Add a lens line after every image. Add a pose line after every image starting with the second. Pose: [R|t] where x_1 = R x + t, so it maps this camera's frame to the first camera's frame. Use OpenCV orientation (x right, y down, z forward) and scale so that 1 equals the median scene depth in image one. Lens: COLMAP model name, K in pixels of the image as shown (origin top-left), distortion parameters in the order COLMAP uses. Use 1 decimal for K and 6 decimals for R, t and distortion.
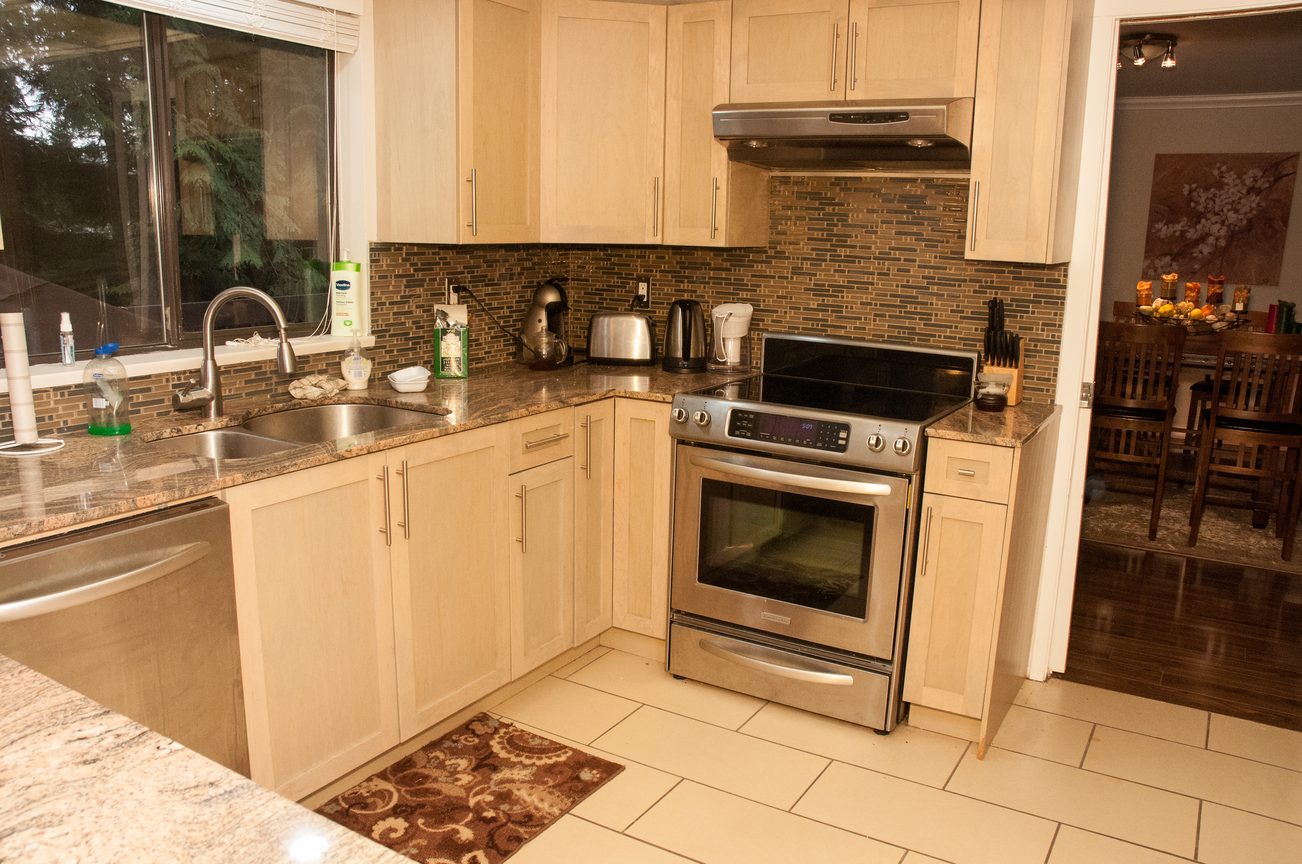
lens RADIAL K [[991.9, 0, 651.8], [0, 991.9, 439.0], [0, 0, 1]] dist [-0.045355, 0.006669]
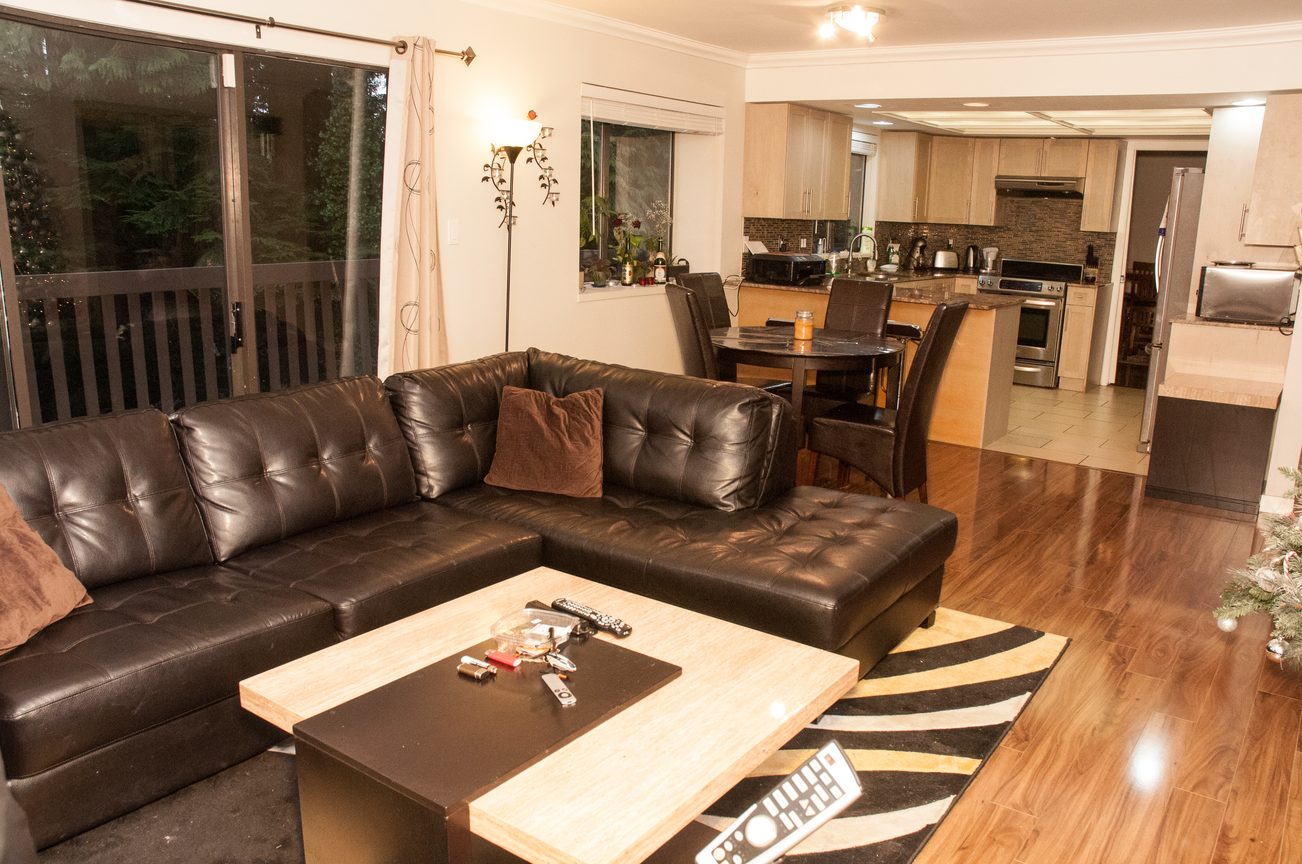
lens RADIAL K [[991.9, 0, 650.9], [0, 991.9, 427.1], [0, 0, 1]] dist [-0.045355, 0.006669]
pose [[0.996245, 0.029746, -0.081309, -0.744914], [-0.029545, 0.999557, 0.003665, 0.455402], [0.081382, -0.001249, 0.996682, -2.143501]]
